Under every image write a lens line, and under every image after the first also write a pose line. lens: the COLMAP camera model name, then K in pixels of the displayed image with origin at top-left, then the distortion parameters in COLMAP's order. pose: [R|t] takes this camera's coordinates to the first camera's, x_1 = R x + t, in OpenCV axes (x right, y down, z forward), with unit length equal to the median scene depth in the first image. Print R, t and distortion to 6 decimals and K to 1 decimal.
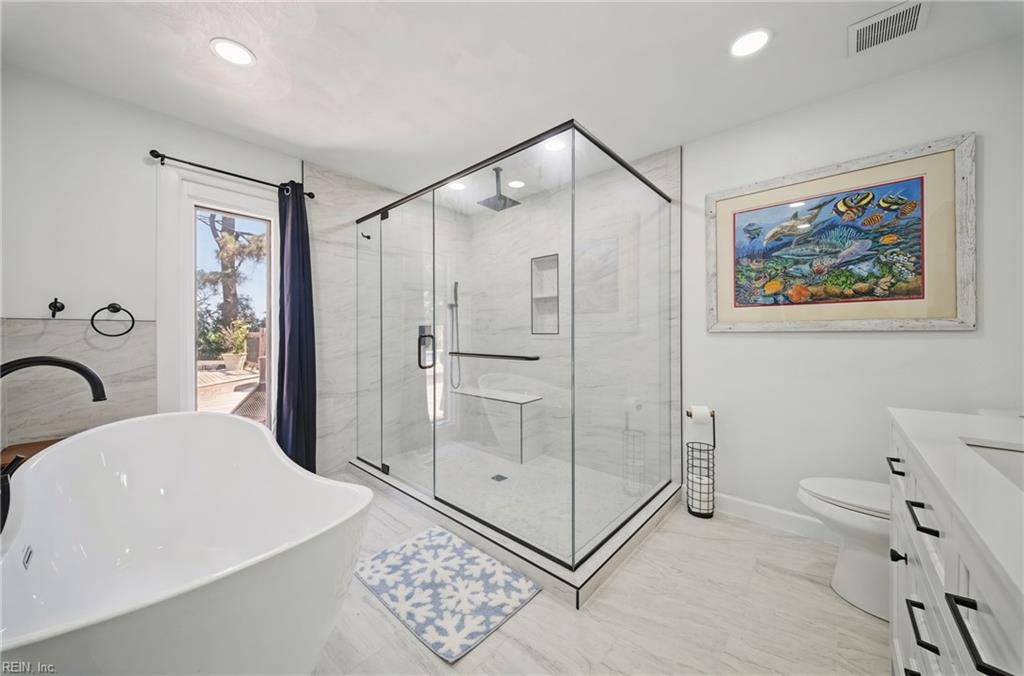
lens RADIAL K [[358.5, 0, 509.1], [0, 358.5, 334.9], [0, 0, 1]] dist [0.013689, -0.008542]
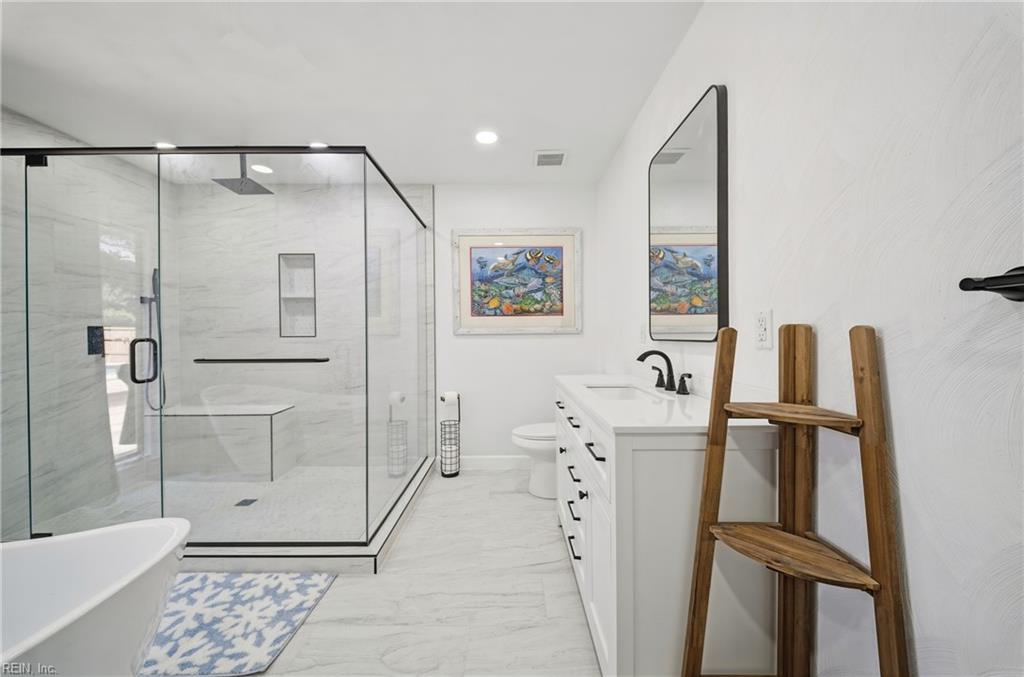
lens RADIAL K [[358.3, 0, 512.7], [0, 358.3, 337.4], [0, 0, 1]] dist [-0.001186, -0.000402]
pose [[0.735167, -0.006615, 0.677854, -0.200202], [0.007019, 0.999973, 0.002146, 0.001066], [-0.677850, 0.003180, 0.735193, -0.114808]]
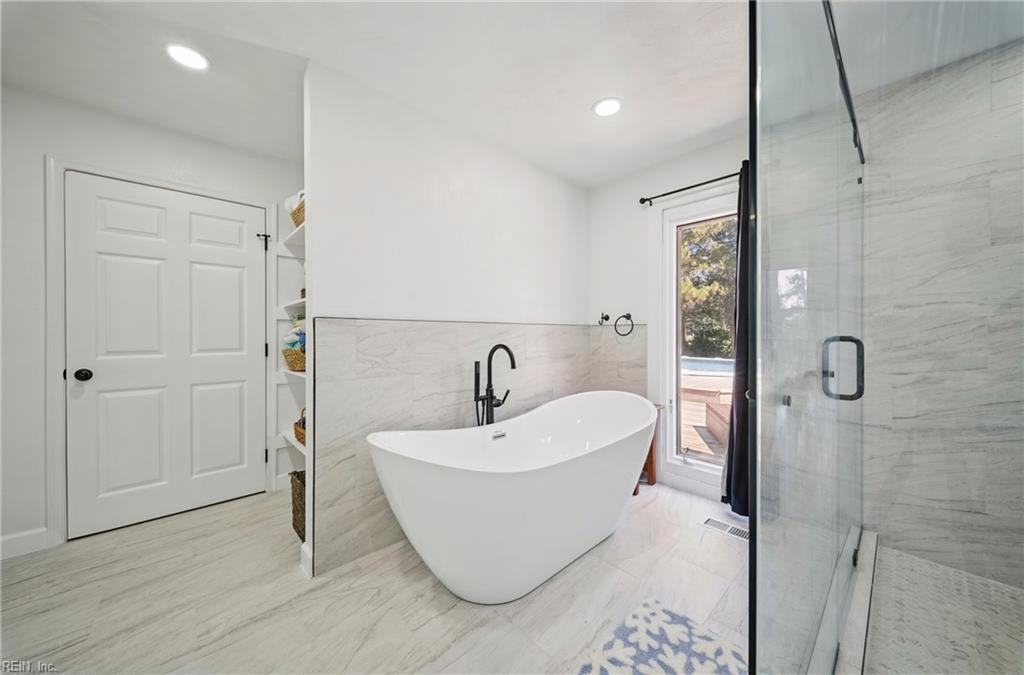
lens RADIAL K [[358.5, 0, 509.1], [0, 358.5, 334.4], [0, 0, 1]] dist [0.013689, -0.008542]
pose [[-0.087805, 0.002080, -0.996136, 0.424418], [-0.005576, 0.999981, 0.002579, -0.002305], [0.996122, 0.005781, -0.087792, 0.653402]]
